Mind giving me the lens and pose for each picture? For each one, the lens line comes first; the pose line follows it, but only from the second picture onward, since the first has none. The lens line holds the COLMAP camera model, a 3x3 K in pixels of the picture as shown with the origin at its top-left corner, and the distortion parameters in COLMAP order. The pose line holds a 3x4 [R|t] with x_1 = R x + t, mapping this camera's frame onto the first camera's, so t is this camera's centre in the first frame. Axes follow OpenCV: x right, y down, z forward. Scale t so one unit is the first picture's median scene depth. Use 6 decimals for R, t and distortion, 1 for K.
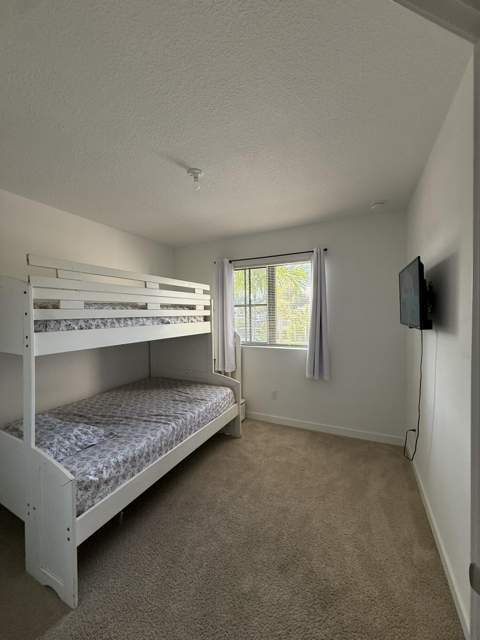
lens RADIAL K [[254.7, 0, 240.4], [0, 254.7, 318.3], [0, 0, 1]] dist [0.003390, -0.000159]
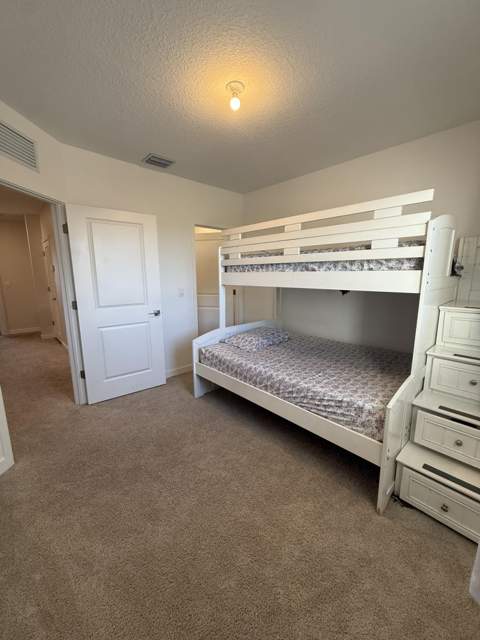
lens RADIAL K [[237.7, 0, 240.8], [0, 237.7, 305.9], [0, 0, 1]] dist [0.001069, 0.000030]
pose [[-0.325902, 0.199567, -0.924100, 0.596253], [0.035068, 0.979345, 0.199130, -0.033374], [0.944753, 0.032490, -0.326169, 1.198620]]
